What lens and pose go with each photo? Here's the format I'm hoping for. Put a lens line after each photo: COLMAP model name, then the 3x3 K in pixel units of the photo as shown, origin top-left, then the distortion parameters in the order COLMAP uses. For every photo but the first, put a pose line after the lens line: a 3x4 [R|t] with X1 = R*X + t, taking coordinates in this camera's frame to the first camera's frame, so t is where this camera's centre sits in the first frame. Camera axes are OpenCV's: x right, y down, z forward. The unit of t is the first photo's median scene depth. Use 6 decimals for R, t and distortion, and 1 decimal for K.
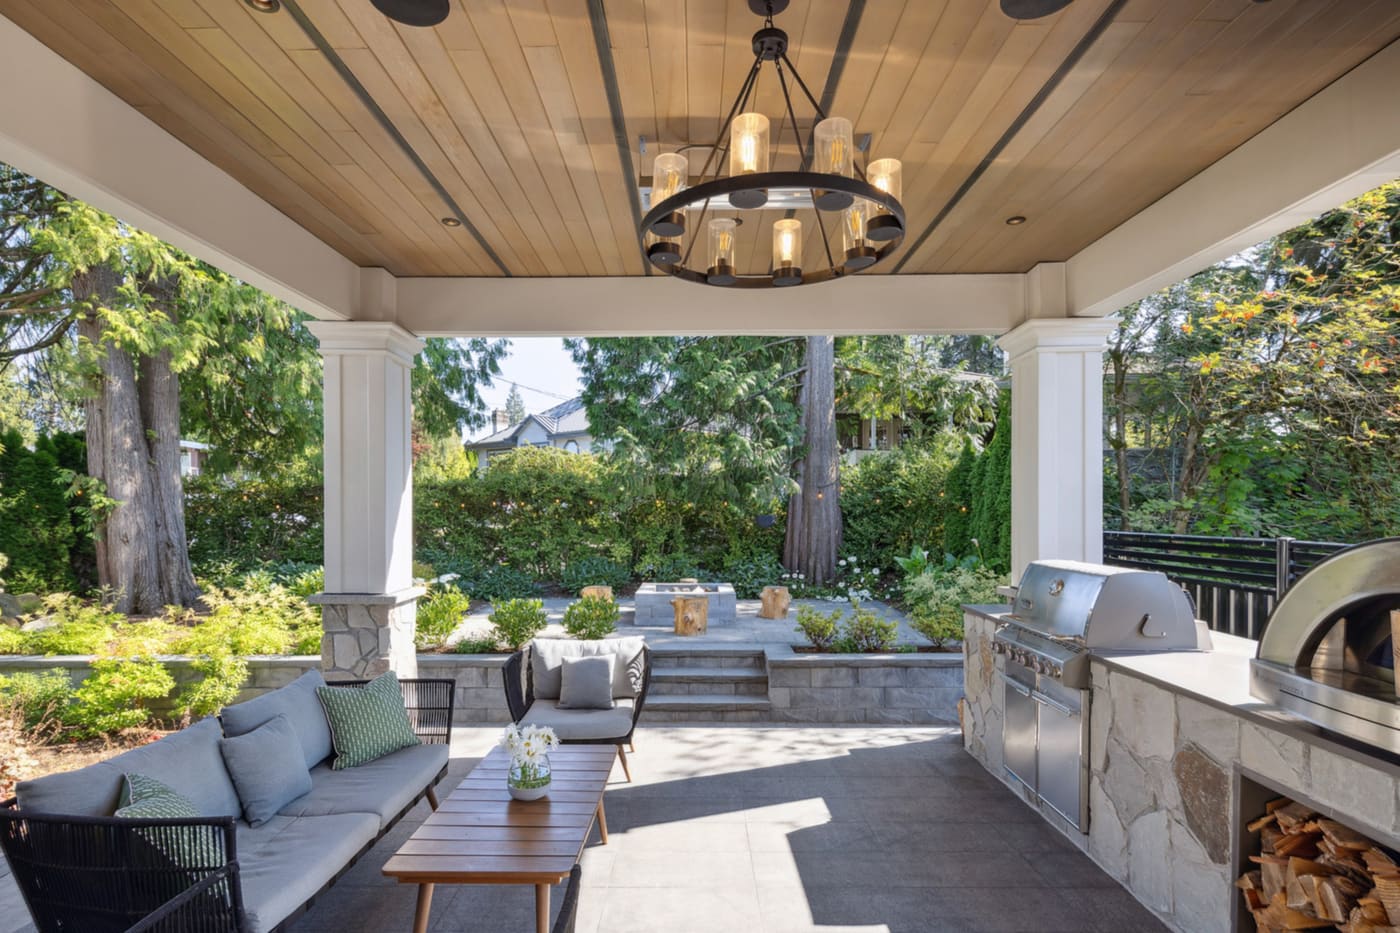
lens RADIAL K [[691.3, 0, 685.3], [0, 691.3, 516.6], [0, 0, 1]] dist [-0.012195, -0.003227]
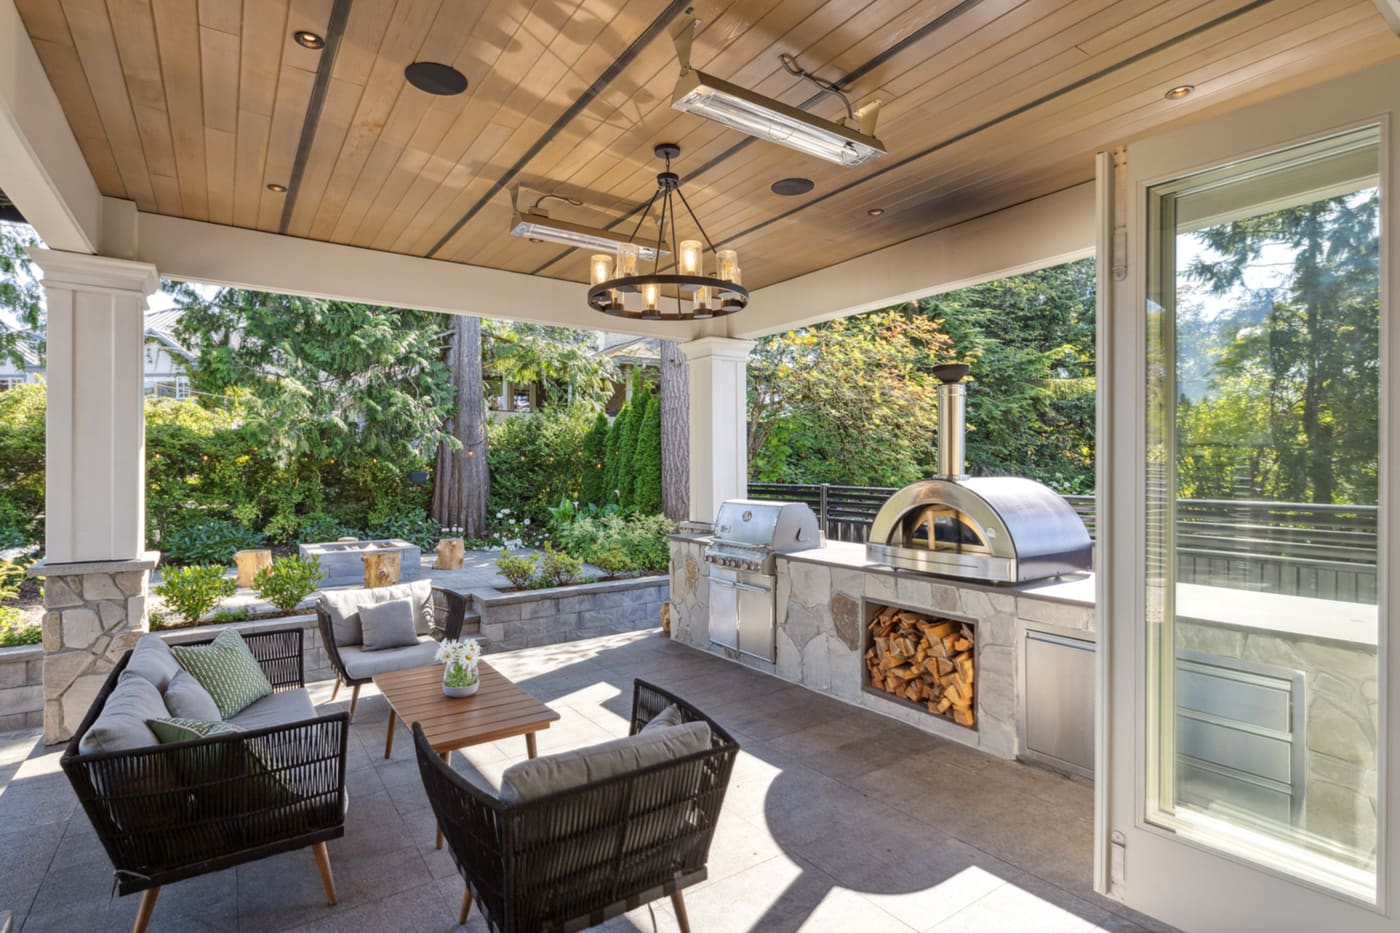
lens RADIAL K [[691.3, 0, 699.8], [0, 691.3, 464.4], [0, 0, 1]] dist [-0.012195, -0.003227]
pose [[0.811701, 0.001549, 0.584071, -0.334018], [0.005625, 0.999929, -0.010469, 0.000423], [-0.584046, 0.011783, 0.811635, -0.156100]]
